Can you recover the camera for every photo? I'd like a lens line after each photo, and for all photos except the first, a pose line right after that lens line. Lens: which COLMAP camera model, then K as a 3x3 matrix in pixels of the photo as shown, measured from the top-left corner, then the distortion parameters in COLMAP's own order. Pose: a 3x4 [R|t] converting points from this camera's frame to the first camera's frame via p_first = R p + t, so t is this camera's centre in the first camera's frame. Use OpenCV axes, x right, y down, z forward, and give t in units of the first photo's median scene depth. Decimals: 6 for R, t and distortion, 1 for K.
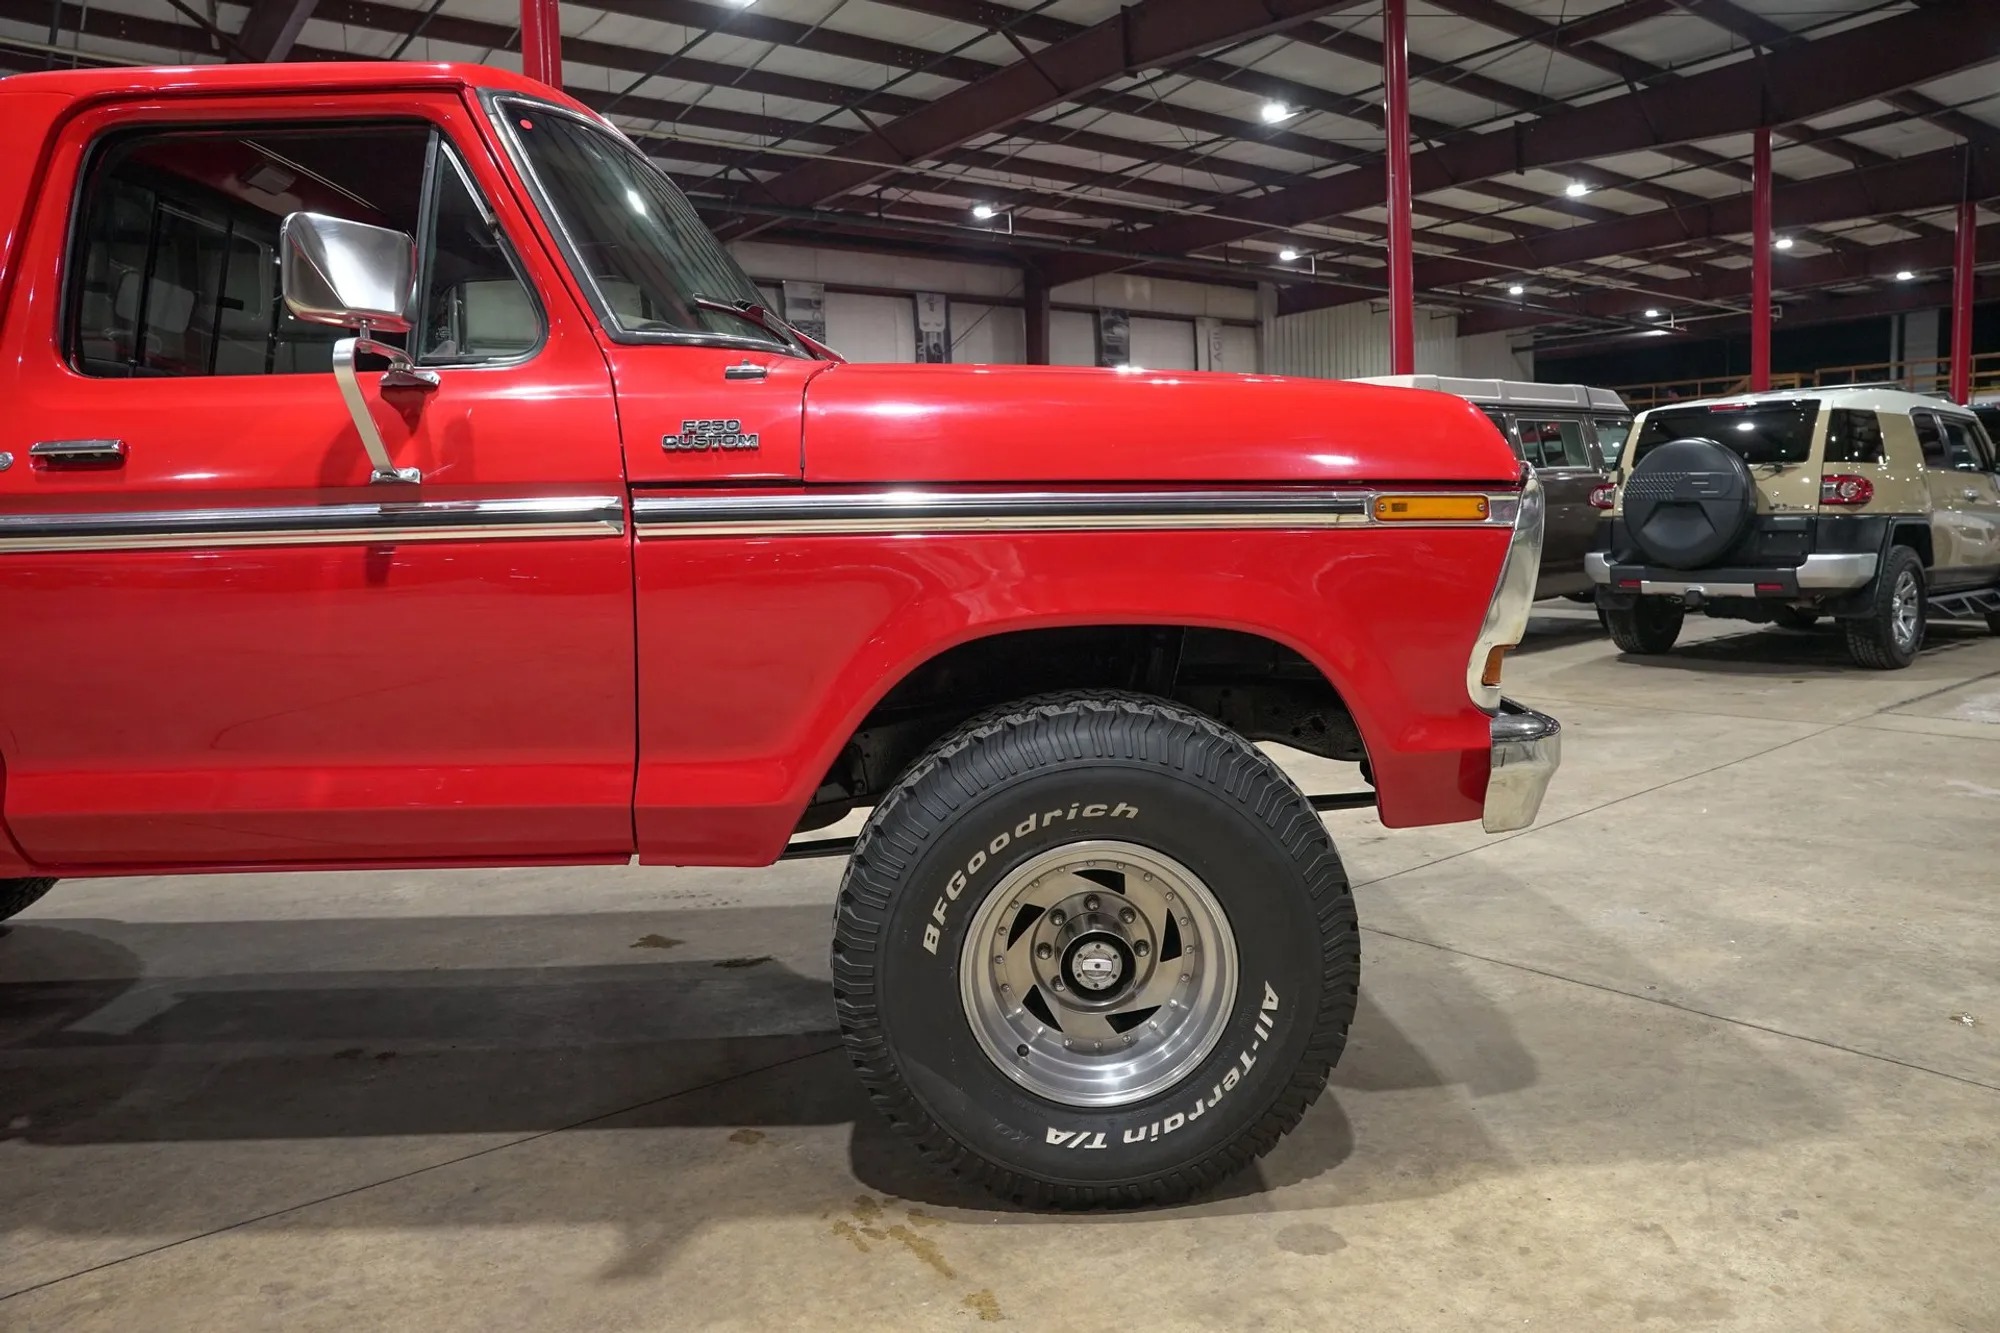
lens RADIAL K [[1371.3, 0, 1001.2], [0, 1371.3, 657.9], [0, 0, 1]] dist [-0.140358, 0.110155]
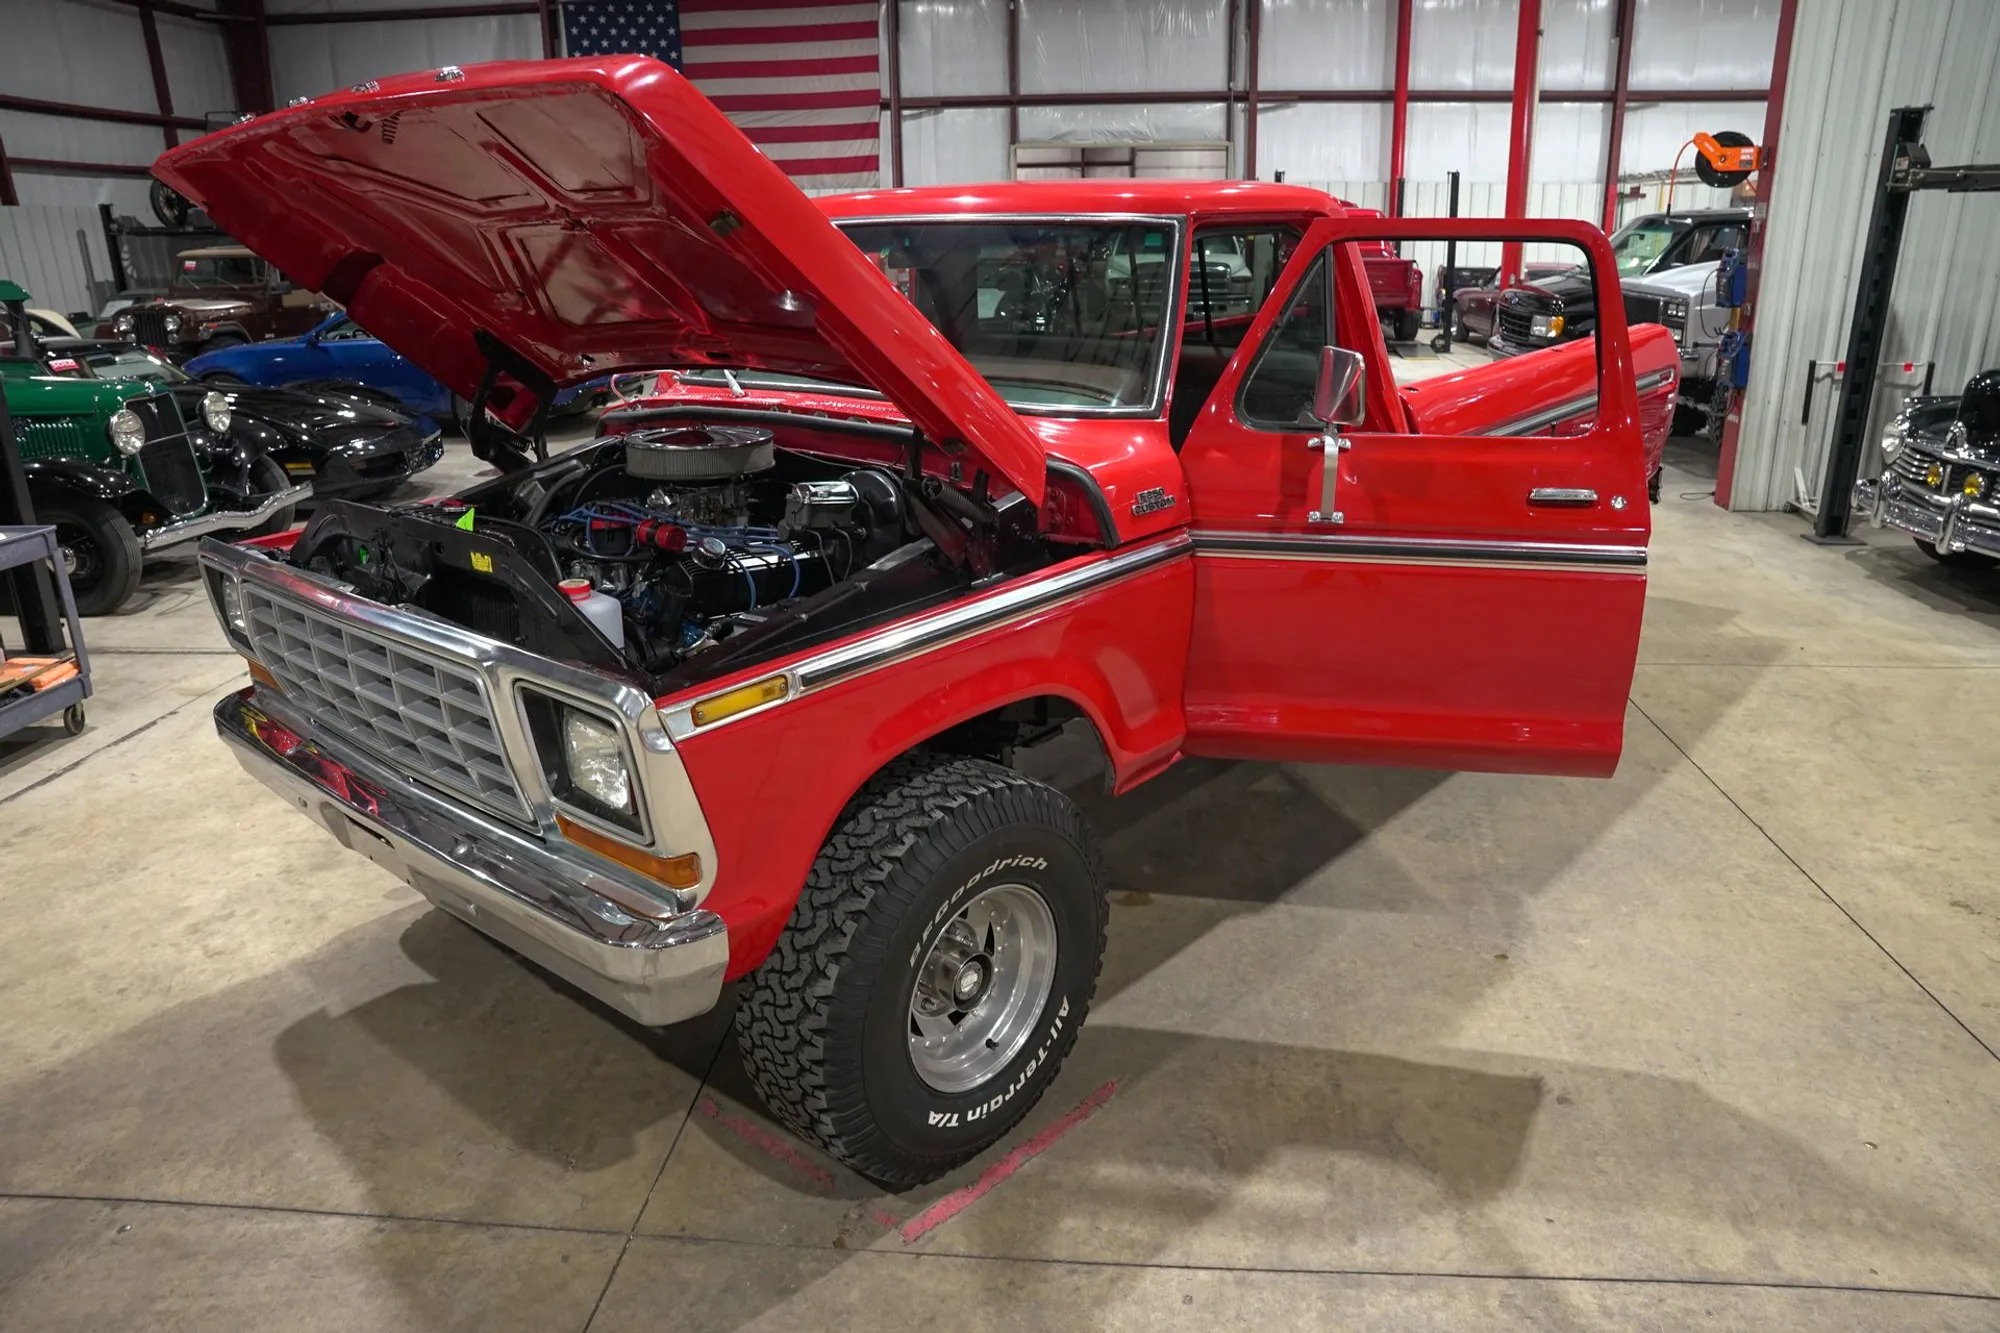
lens RADIAL K [[1371.3, 0, 1011.1], [0, 1371.3, 657.6], [0, 0, 1]] dist [-0.140358, 0.110155]
pose [[-0.679374, 0.266377, -0.683735, 0.224042], [-0.041875, 0.916192, 0.398547, -0.175758], [0.732596, 0.299394, -0.611283, 0.706997]]
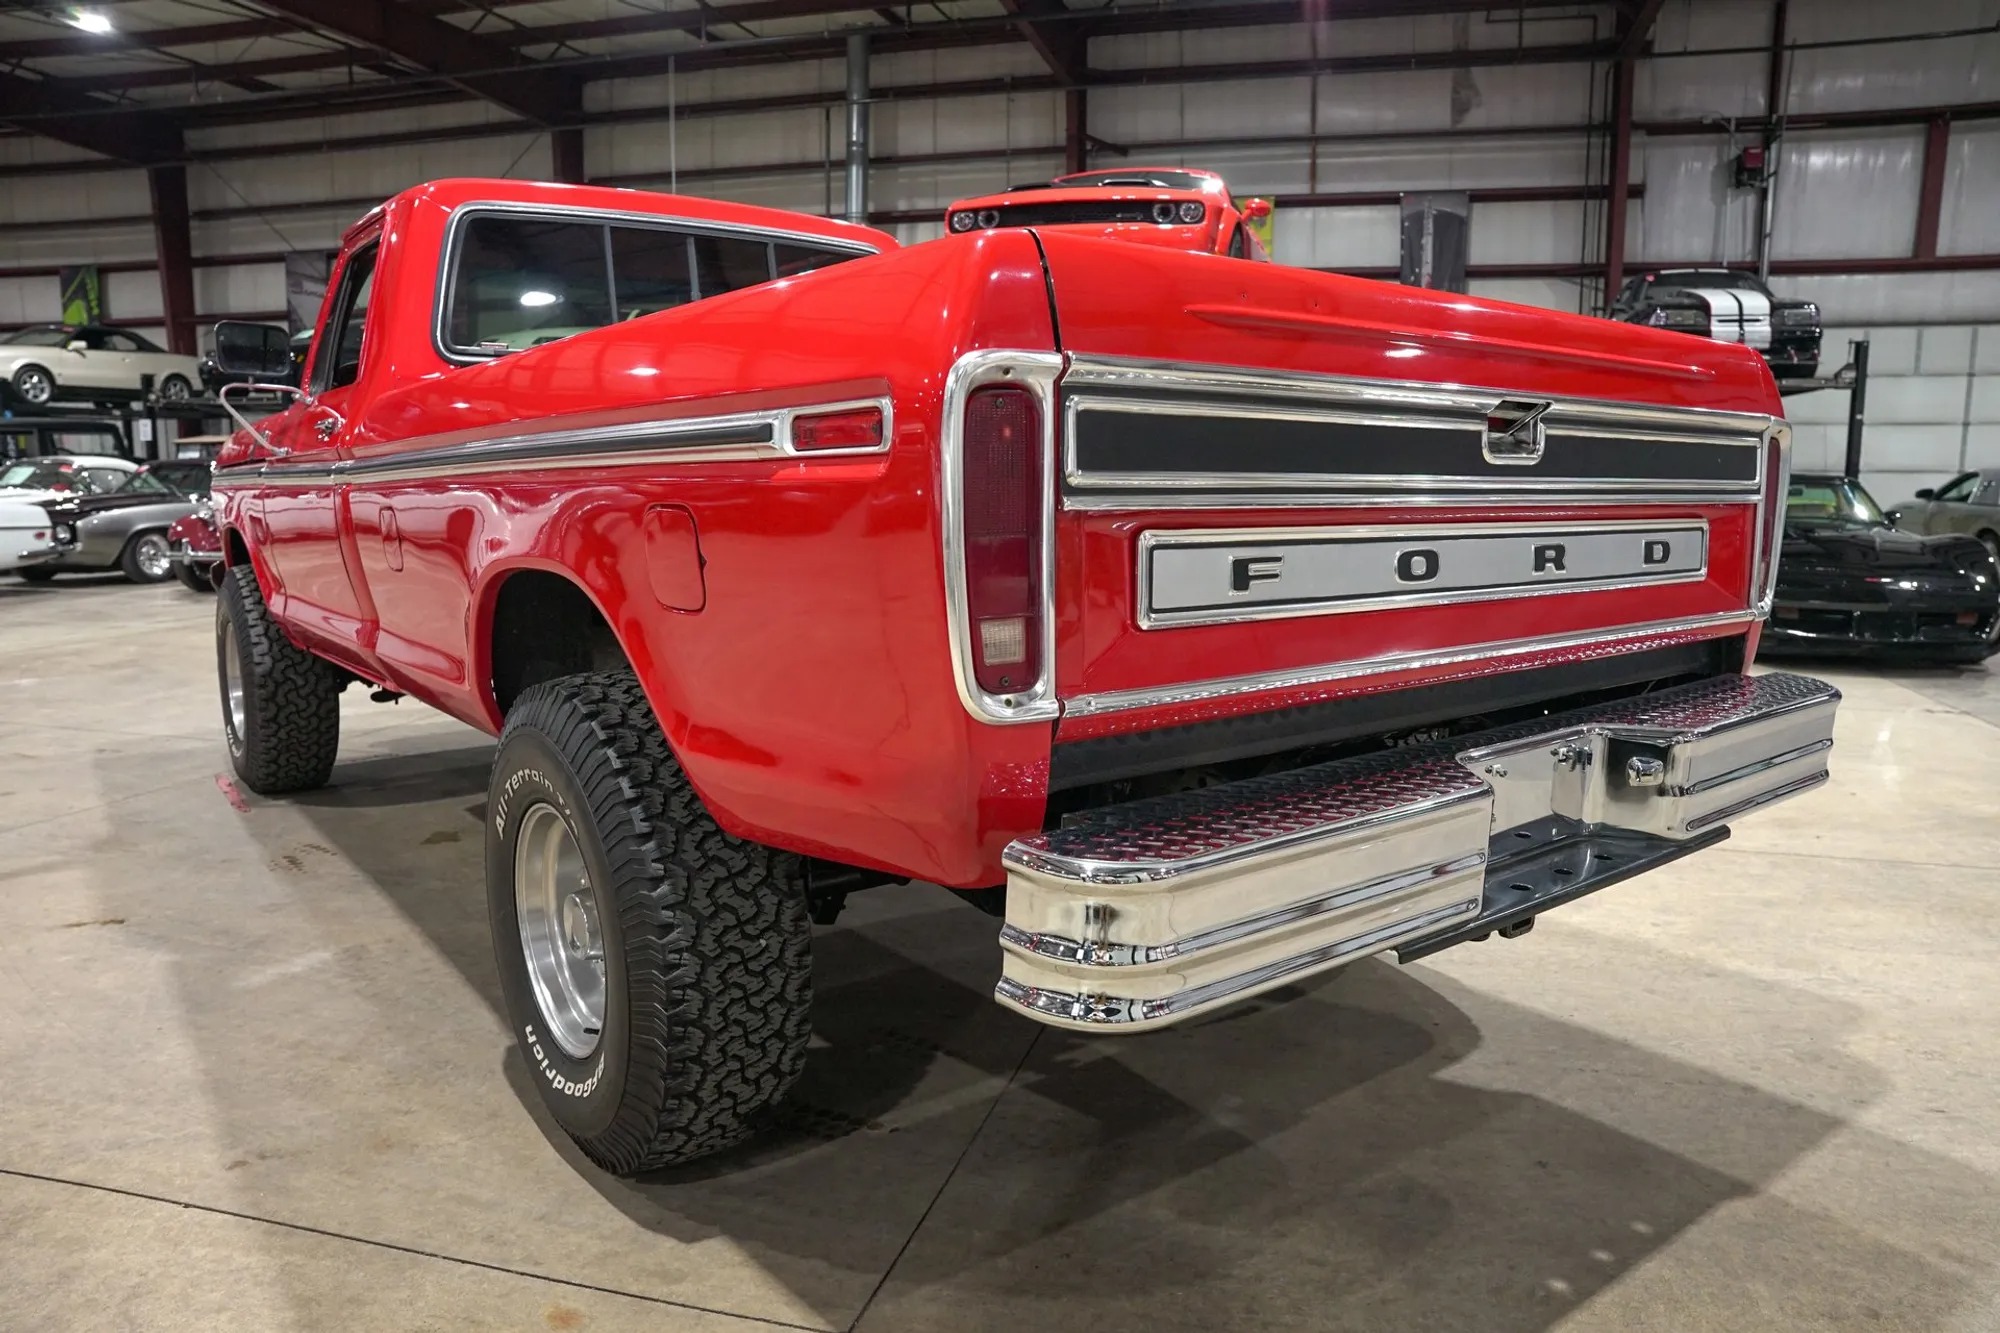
lens RADIAL K [[1371.3, 0, 1006.1], [0, 1371.3, 662.2], [0, 0, 1]] dist [-0.140358, 0.110155]
pose [[-0.591970, -0.086286, 0.801328, -0.686781], [0.101407, 0.978377, 0.180263, -0.047069], [-0.799555, 0.187971, -0.570420, 0.581746]]
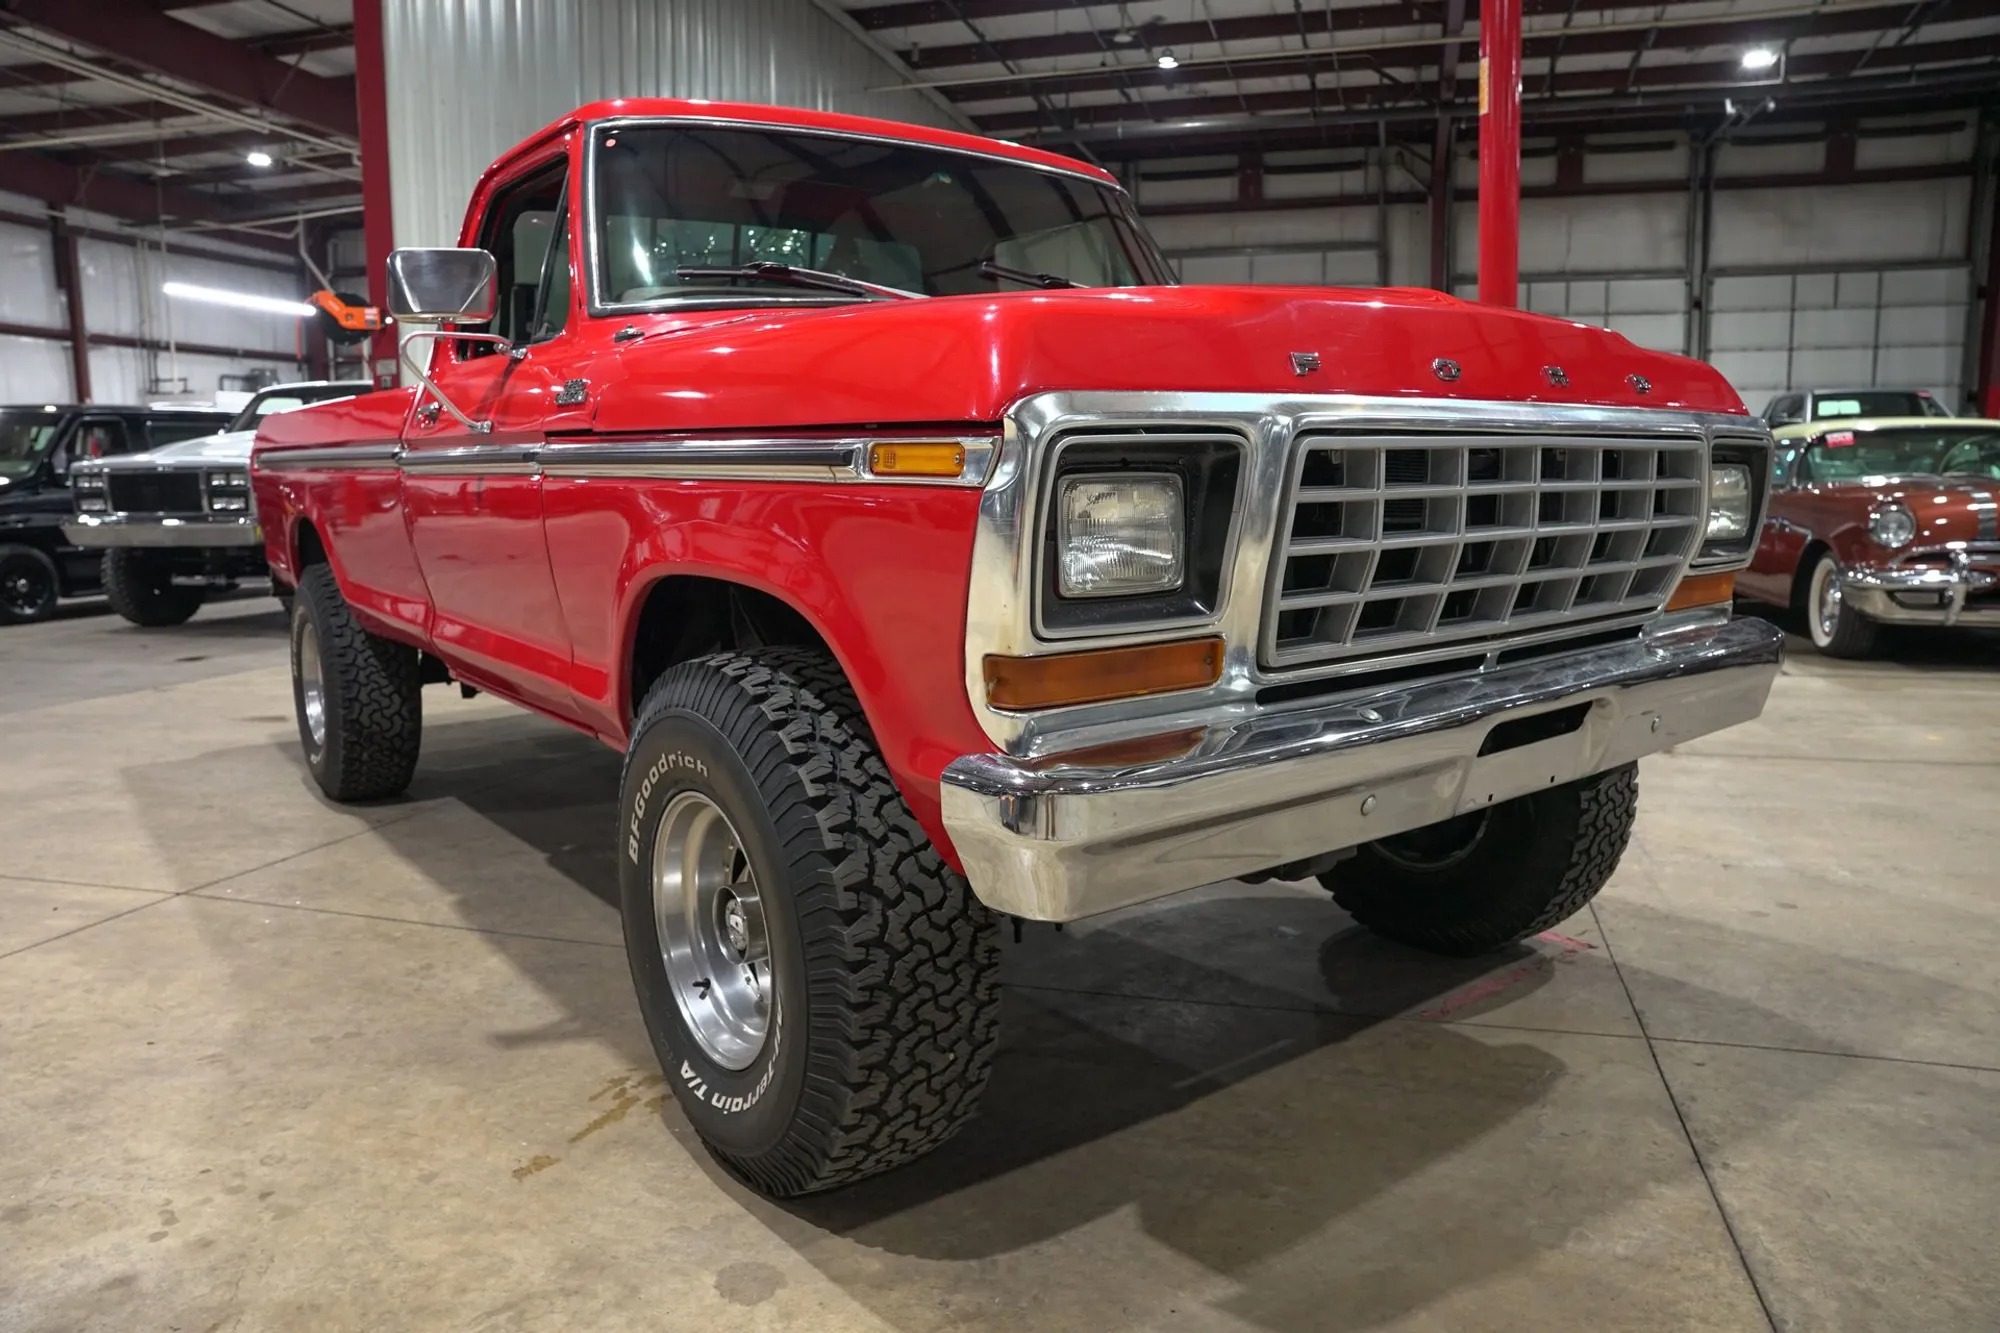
lens RADIAL K [[1371.3, 0, 1010.3], [0, 1371.3, 653.0], [0, 0, 1]] dist [-0.140358, 0.110155]
pose [[0.584048, 0.129410, -0.801337, 0.259563], [-0.094451, 0.991338, 0.091254, -0.020873], [0.806205, 0.022391, 0.591212, 0.157888]]
